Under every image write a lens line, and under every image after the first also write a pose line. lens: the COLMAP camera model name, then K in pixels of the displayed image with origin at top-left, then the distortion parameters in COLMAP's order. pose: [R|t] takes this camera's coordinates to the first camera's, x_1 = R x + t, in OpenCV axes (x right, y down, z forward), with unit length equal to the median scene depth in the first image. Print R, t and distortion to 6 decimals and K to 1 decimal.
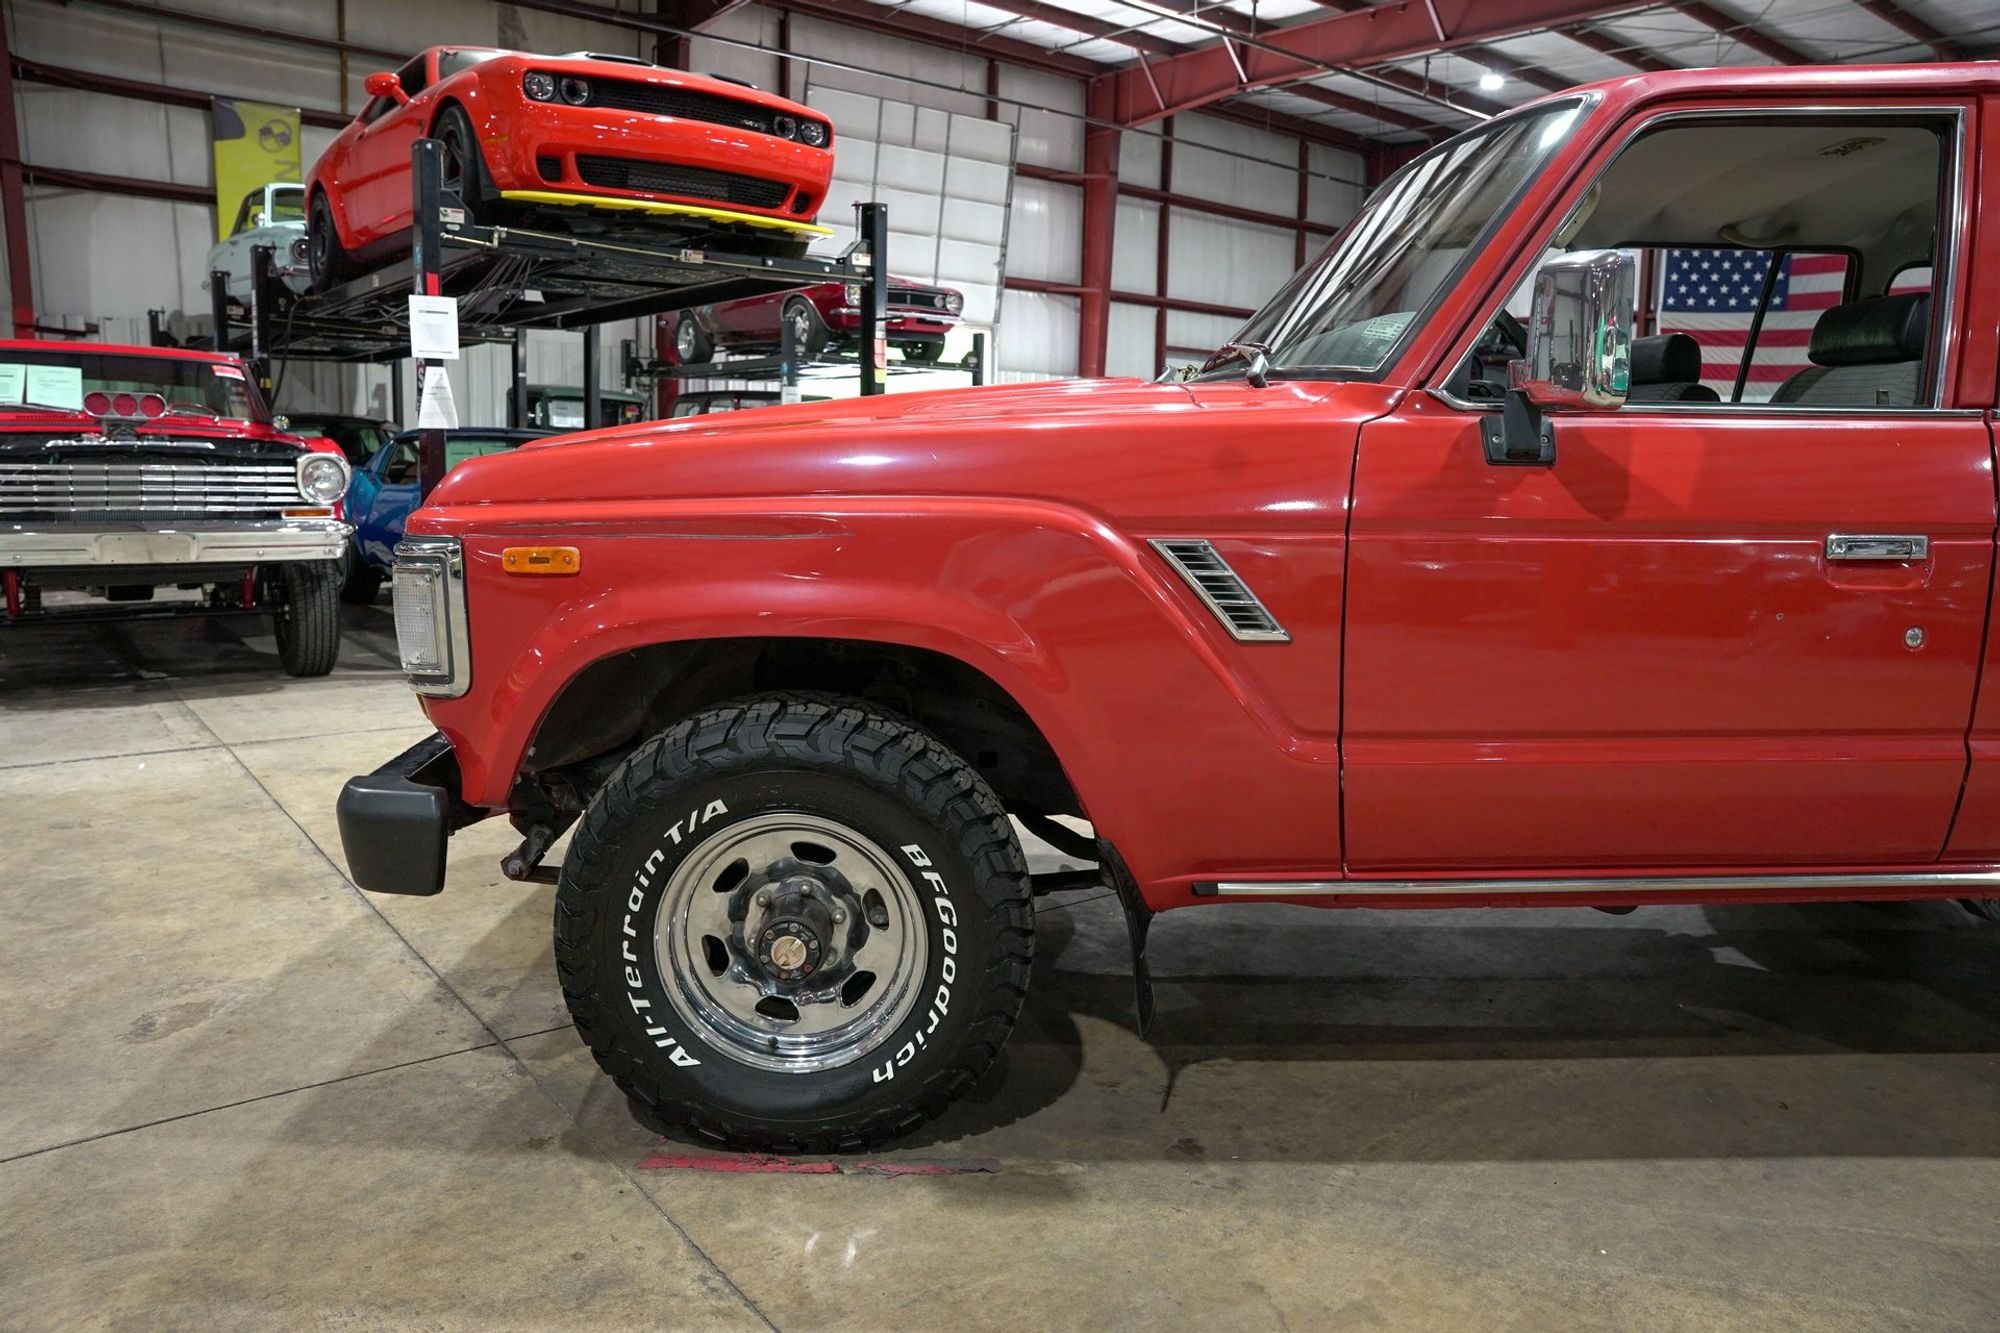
lens RADIAL K [[1367.6, 0, 1006.7], [0, 1367.6, 669.2], [0, 0, 1]] dist [-0.145752, 0.113453]
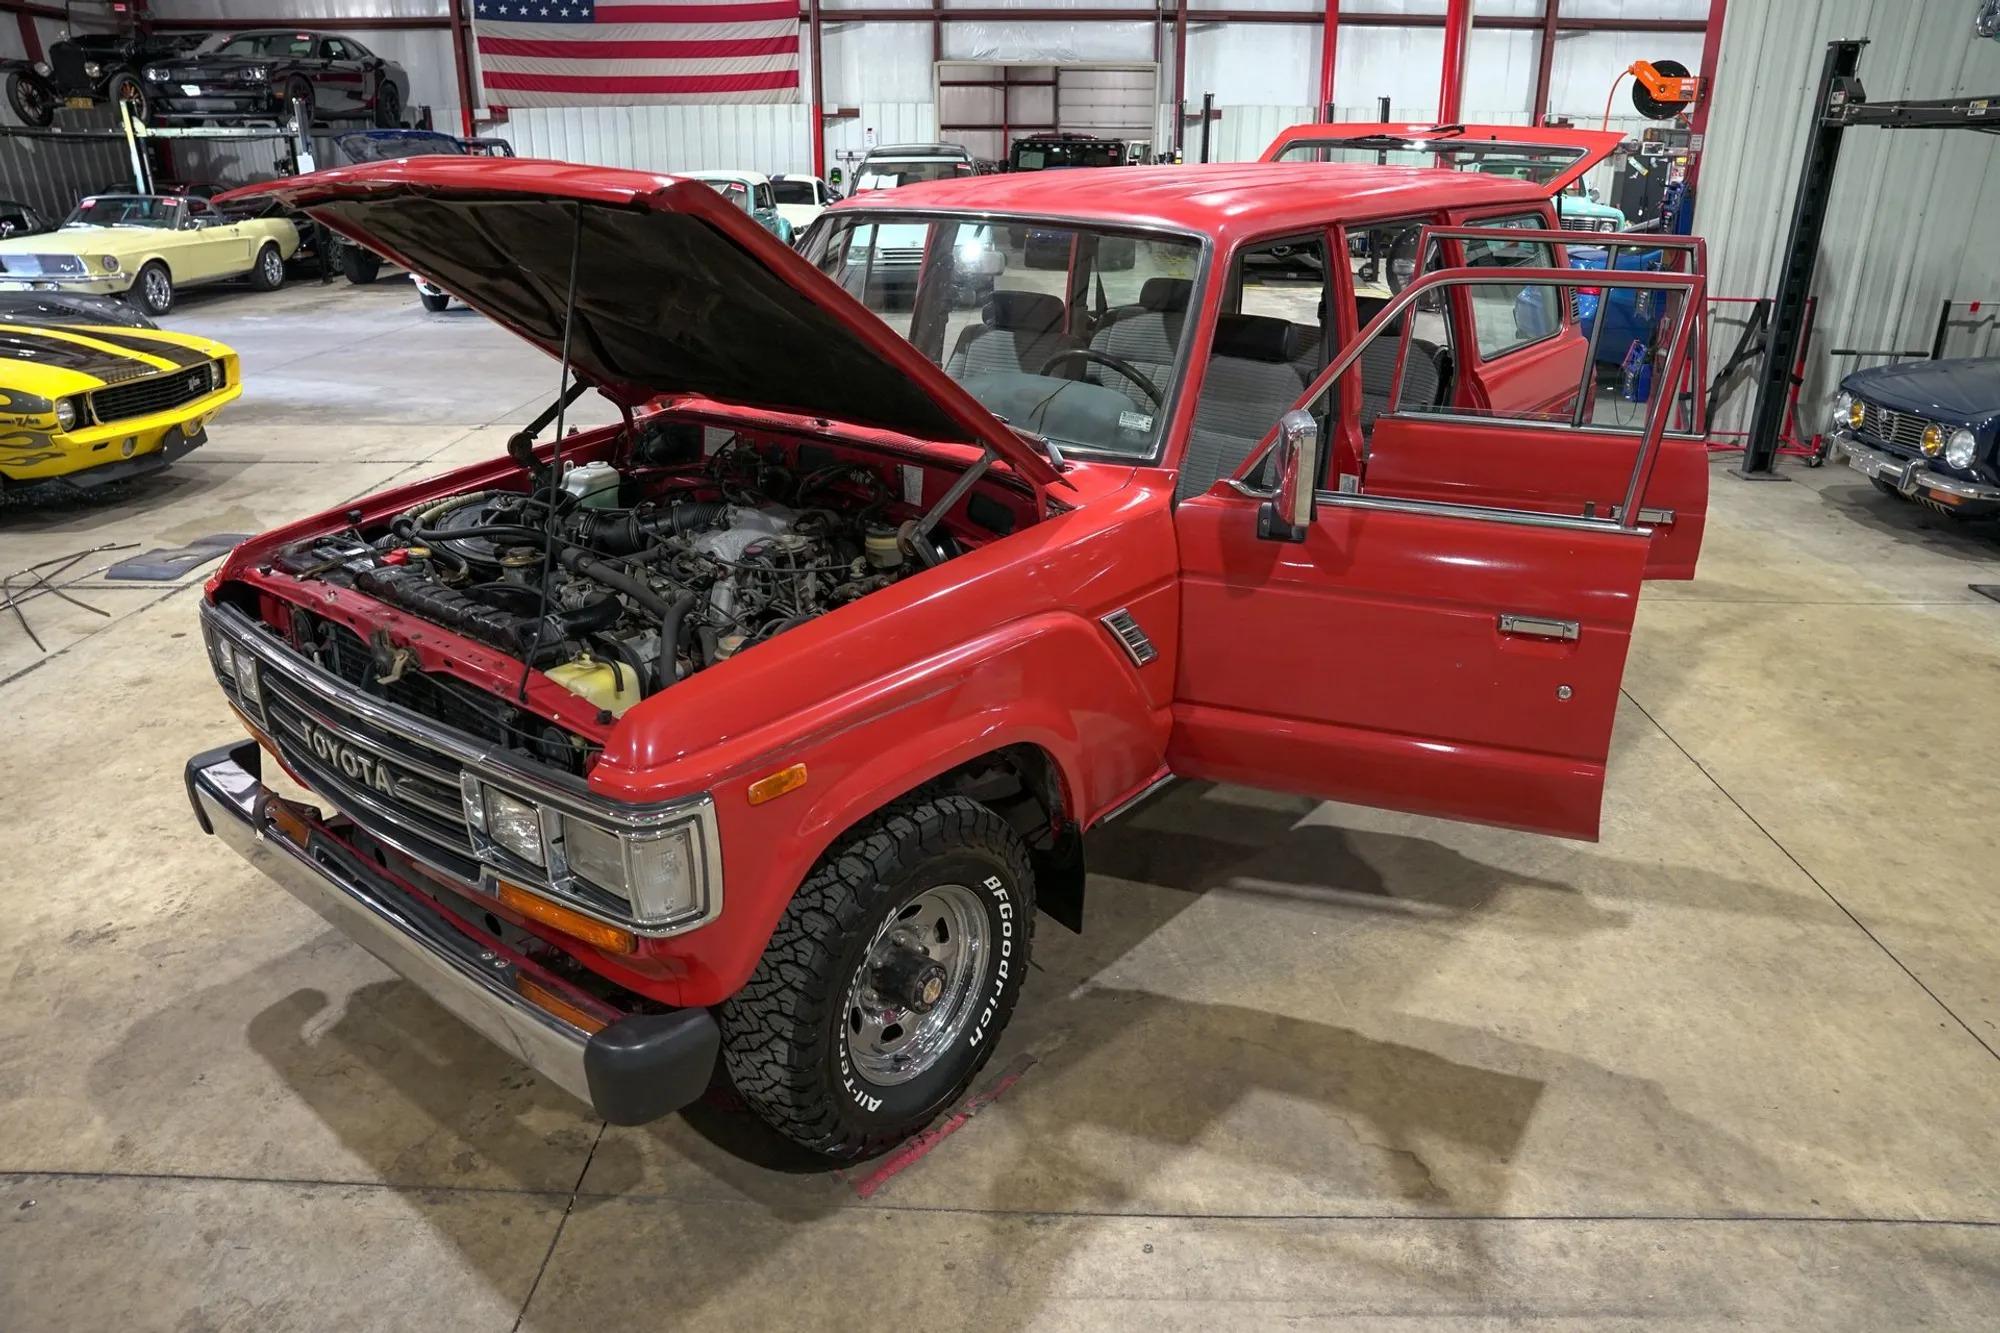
lens RADIAL K [[1373.7, 0, 1004.6], [0, 1373.7, 668.6], [0, 0, 1]] dist [-0.146272, 0.117093]
pose [[0.648866, -0.295311, 0.701259, -0.296345], [0.125918, 0.950582, 0.283795, -0.140396], [-0.750412, -0.095844, 0.653985, 0.039307]]
